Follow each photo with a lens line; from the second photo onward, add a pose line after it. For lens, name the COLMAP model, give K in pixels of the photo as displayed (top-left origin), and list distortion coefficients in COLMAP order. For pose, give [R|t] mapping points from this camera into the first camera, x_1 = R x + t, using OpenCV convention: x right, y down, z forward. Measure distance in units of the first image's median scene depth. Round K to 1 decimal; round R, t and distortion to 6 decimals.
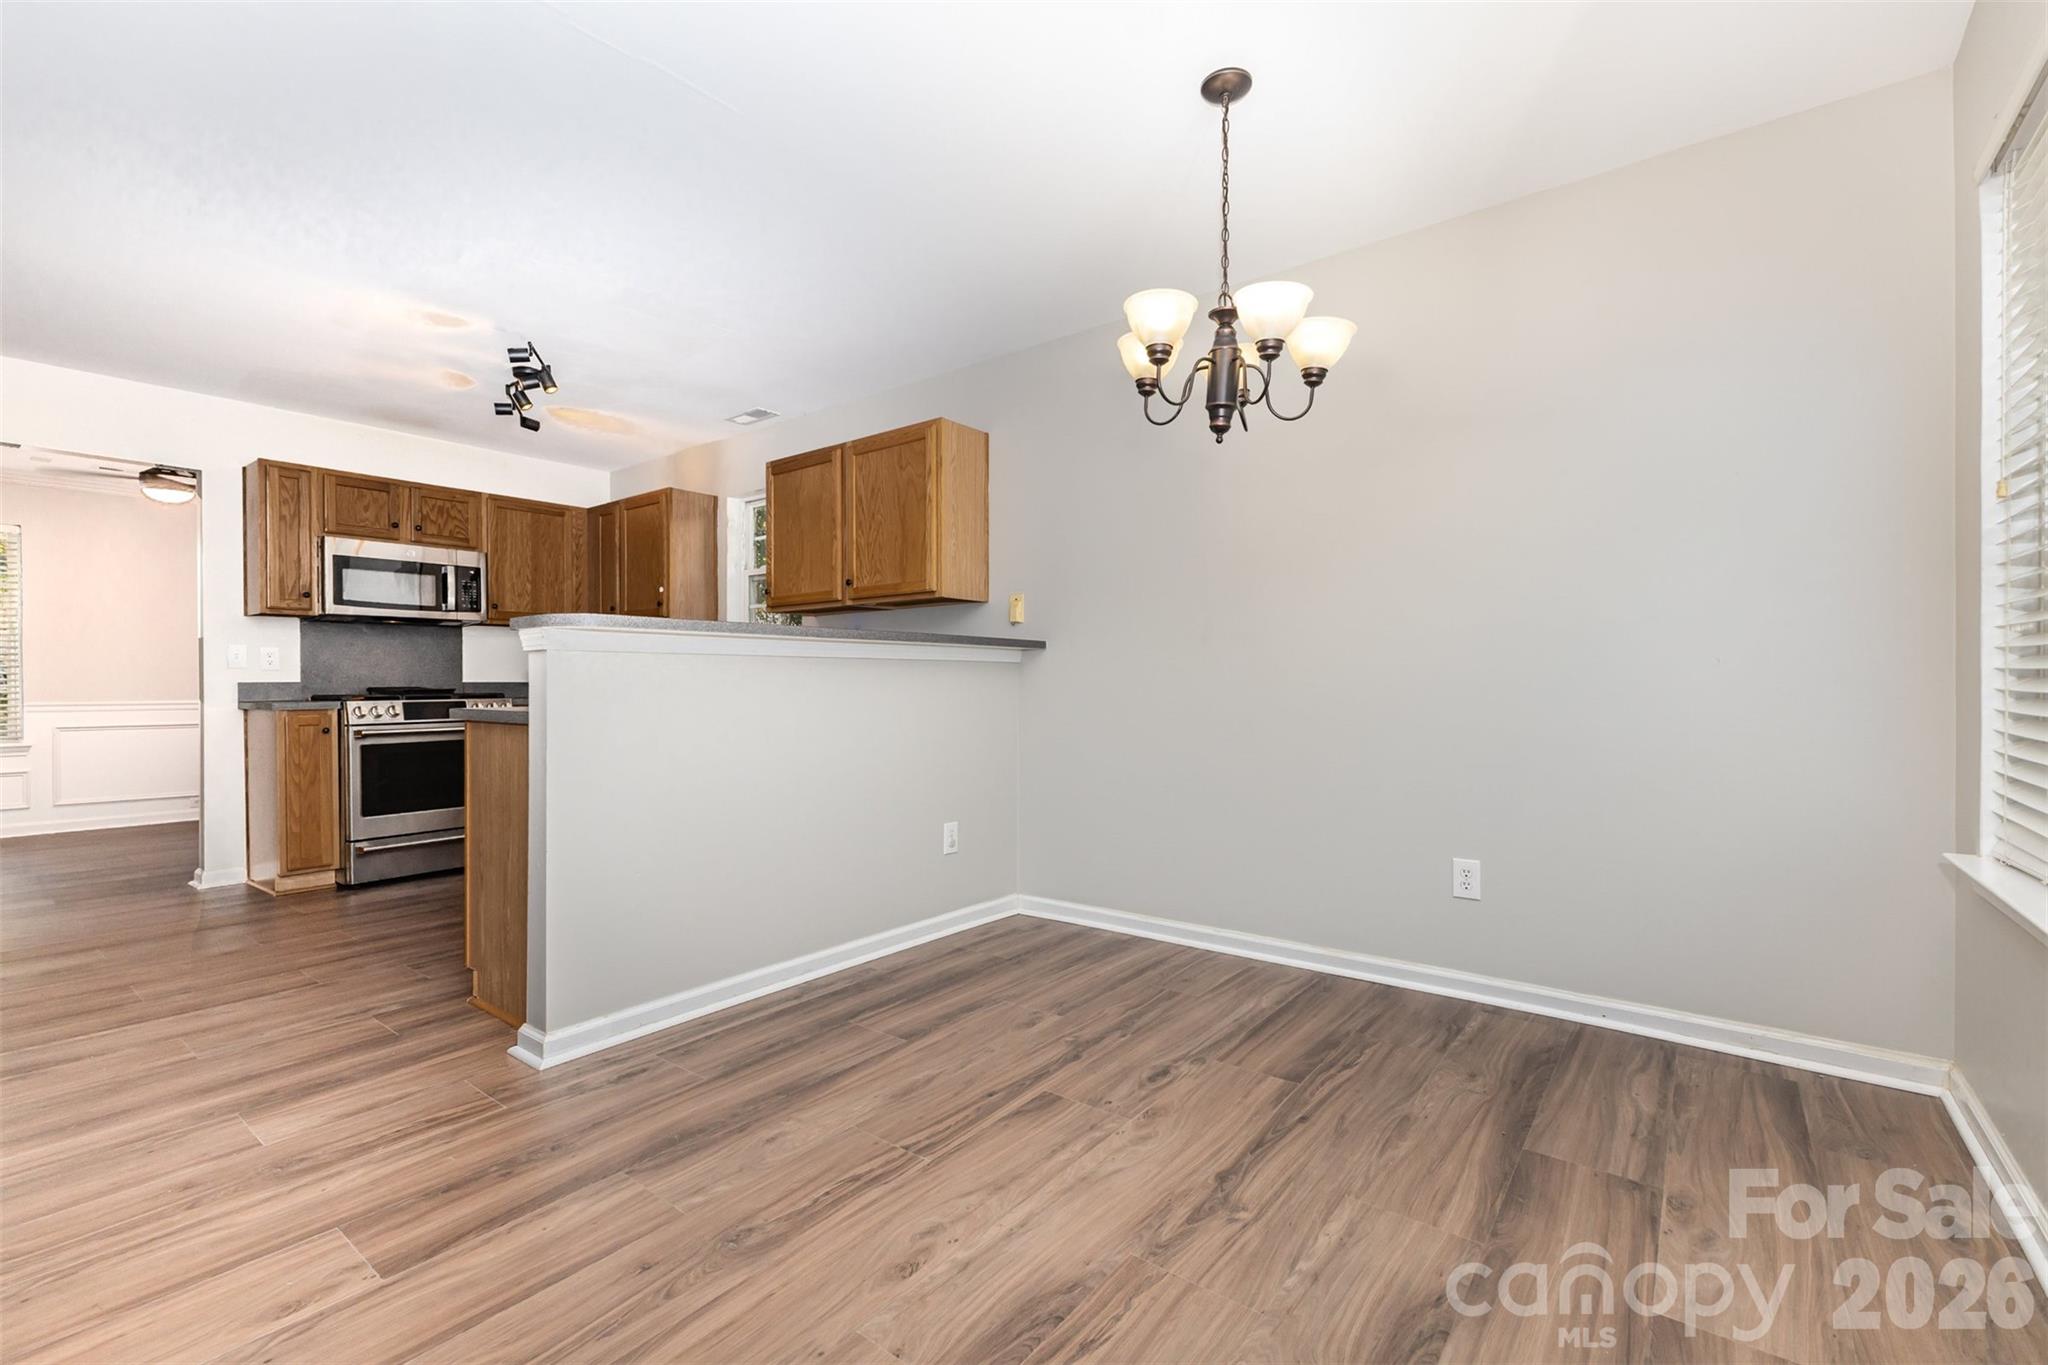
lens RADIAL K [[880.4, 0, 1038.5], [0, 880.4, 680.3], [0, 0, 1]] dist [0.009018, -0.001637]
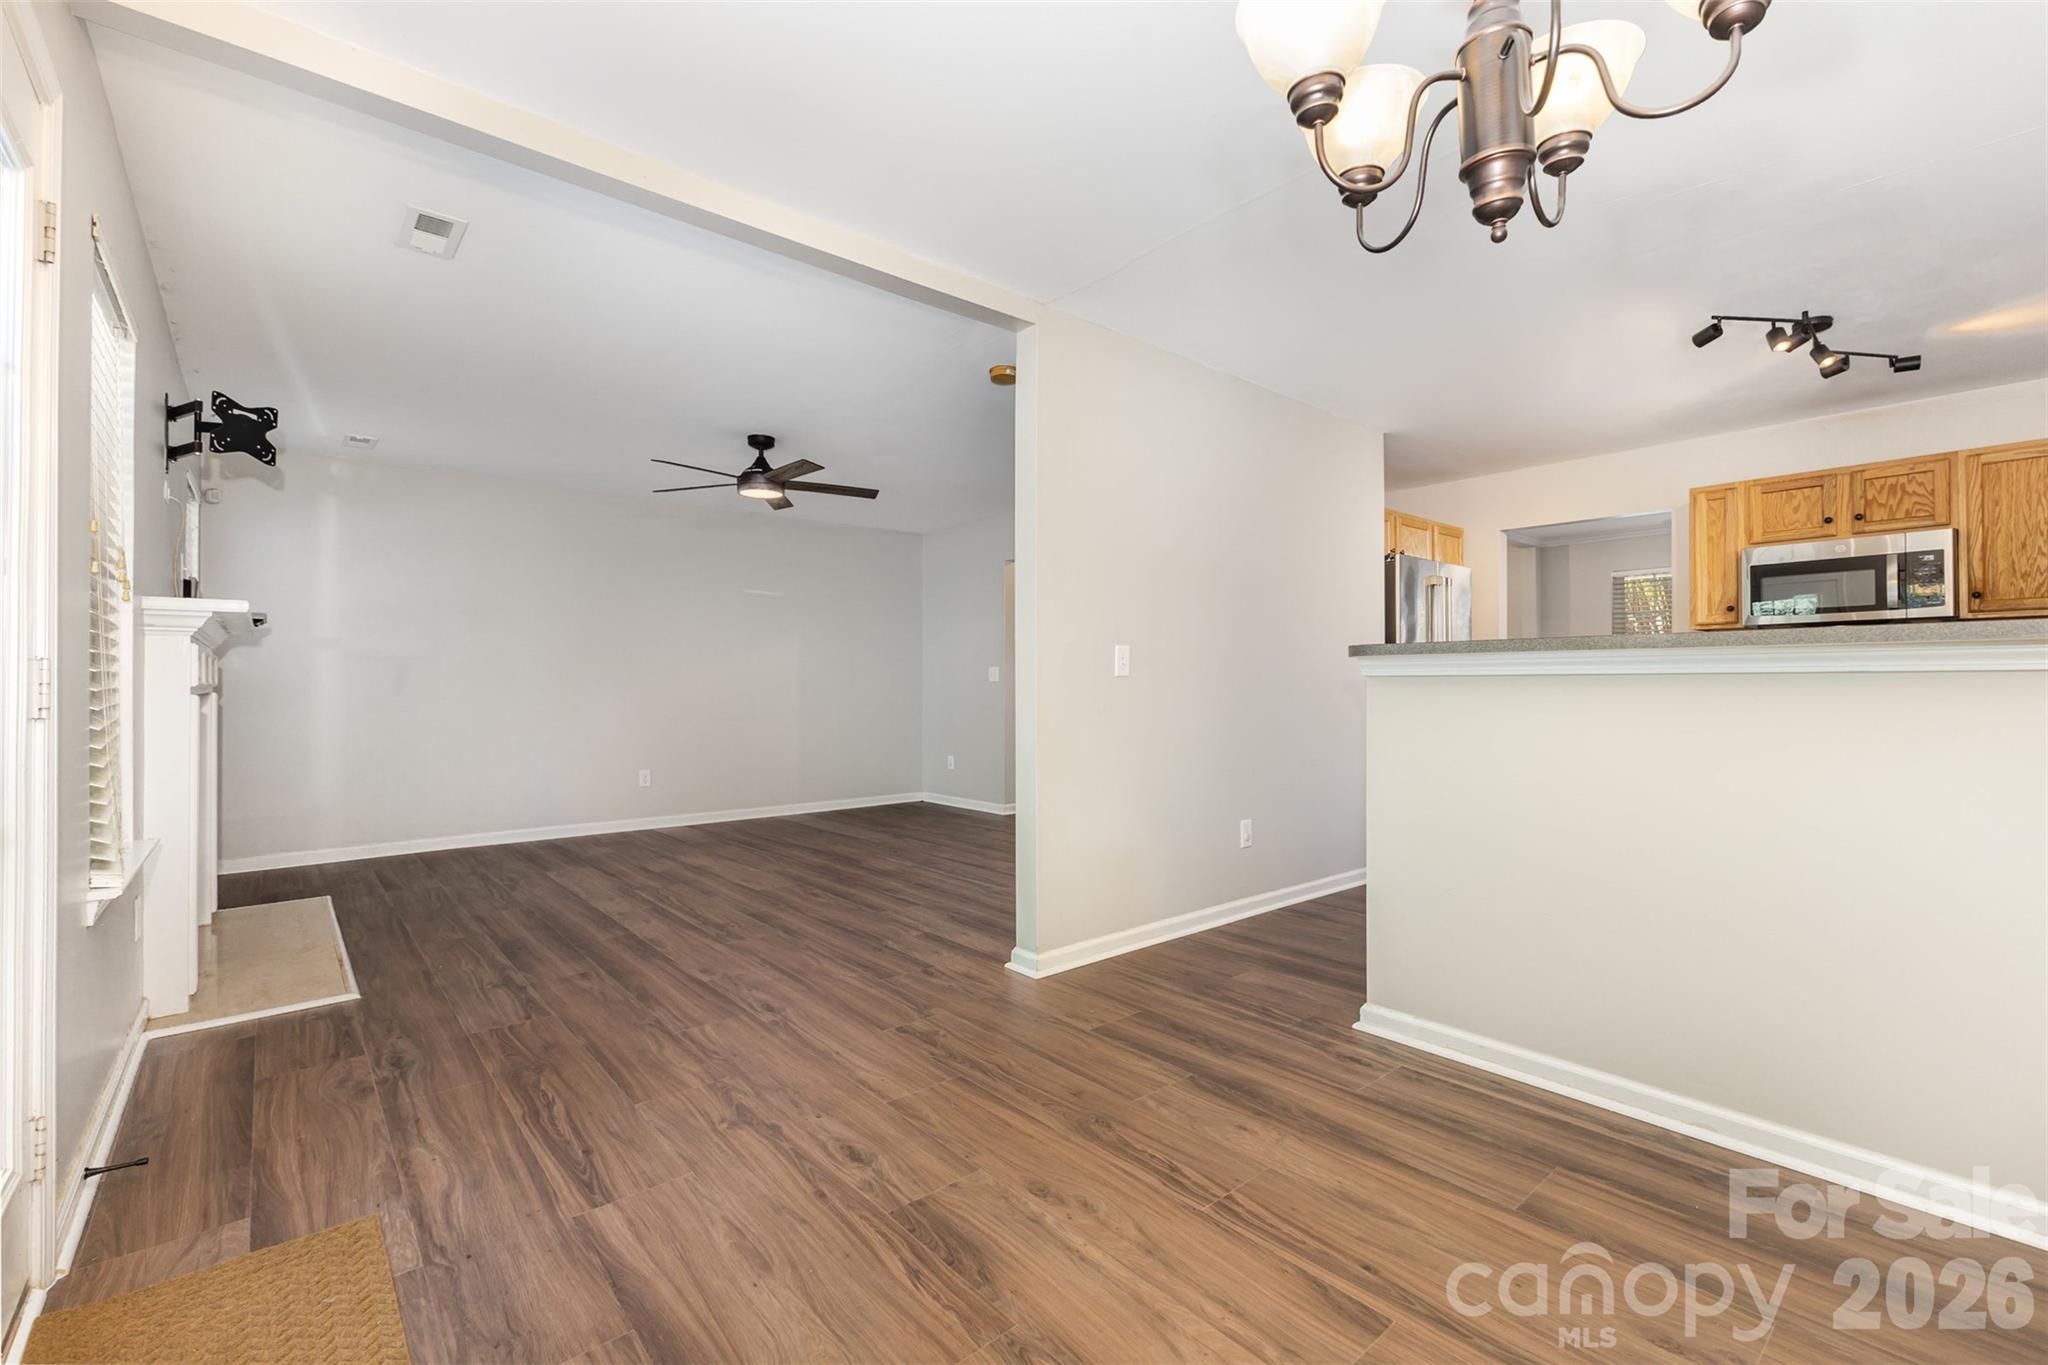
lens RADIAL K [[880.4, 0, 1029.9], [0, 880.4, 681.6], [0, 0, 1]] dist [0.009018, -0.001637]
pose [[-0.213532, 0.000831, -0.976936, 0.364301], [0.007190, 0.999974, -0.000721, -0.016875], [0.976910, -0.007178, -0.213532, 0.429638]]
